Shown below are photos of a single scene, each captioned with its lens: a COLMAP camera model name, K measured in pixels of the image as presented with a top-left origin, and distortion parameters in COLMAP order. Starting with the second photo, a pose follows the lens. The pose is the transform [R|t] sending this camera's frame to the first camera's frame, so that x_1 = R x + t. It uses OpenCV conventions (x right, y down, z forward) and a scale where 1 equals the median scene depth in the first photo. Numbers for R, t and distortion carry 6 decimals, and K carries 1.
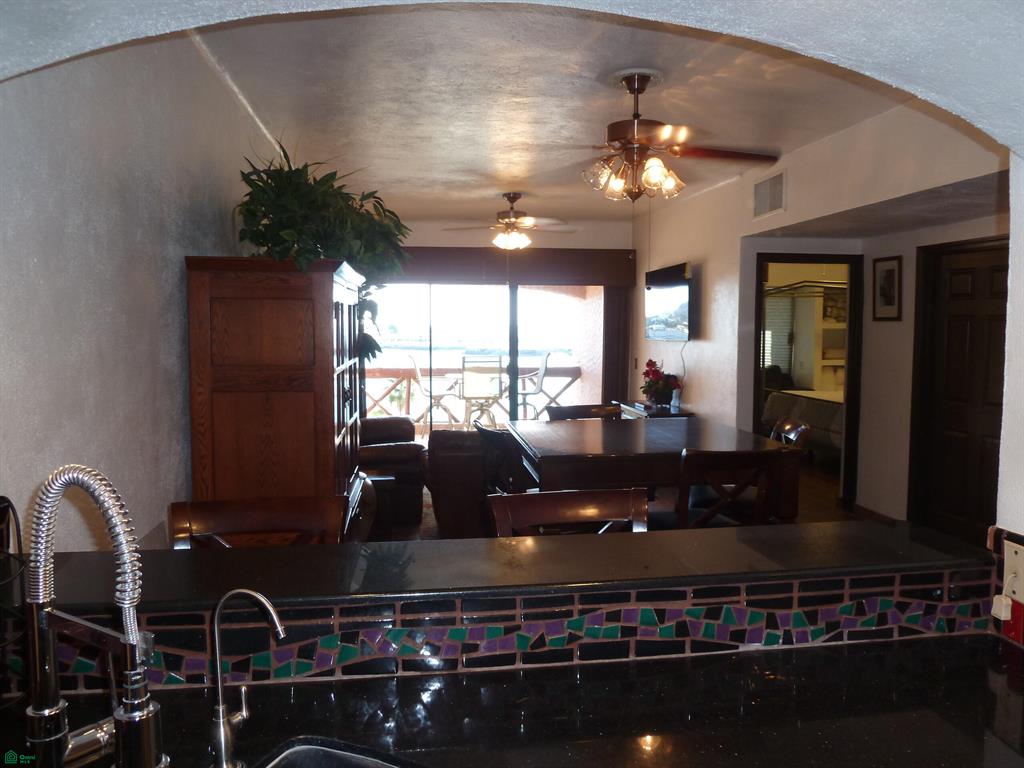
lens RADIAL K [[758.6, 0, 515.2], [0, 758.6, 386.3], [0, 0, 1]] dist [-0.043172, 0.009509]
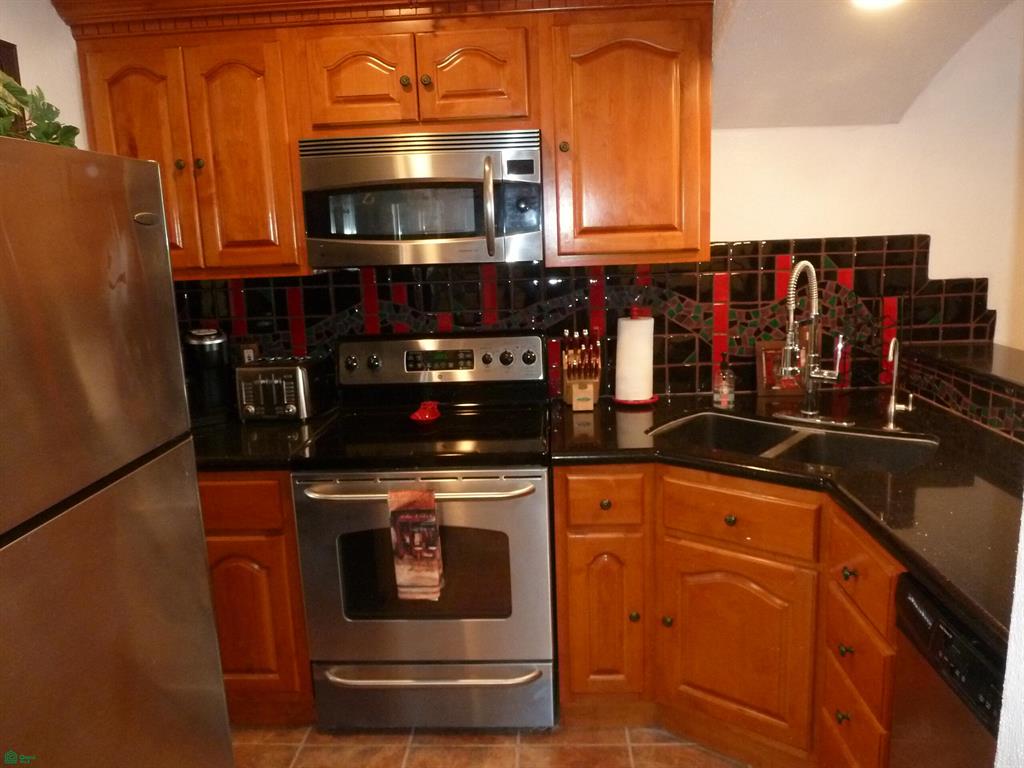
lens RADIAL K [[758.6, 0, 518.1], [0, 758.6, 382.7], [0, 0, 1]] dist [-0.043172, 0.009509]
pose [[-0.183756, 0.192844, -0.963870, 1.340953], [-0.042389, 0.978100, 0.203772, 0.010402], [0.982057, 0.078302, -0.171558, 0.253343]]
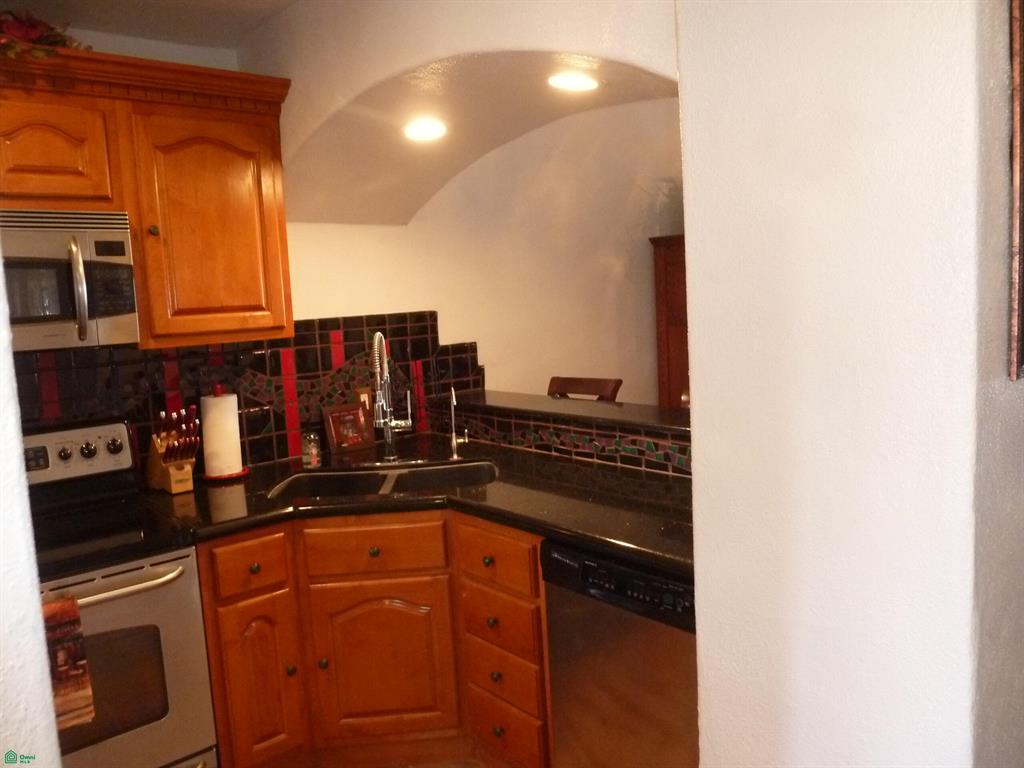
lens RADIAL K [[758.6, 0, 521.8], [0, 758.6, 382.0], [0, 0, 1]] dist [-0.043172, 0.009509]
pose [[0.547189, 0.064553, -0.834516, 1.482688], [-0.016391, 0.997657, 0.066424, 0.048312], [0.836849, -0.022668, 0.546965, -0.199902]]
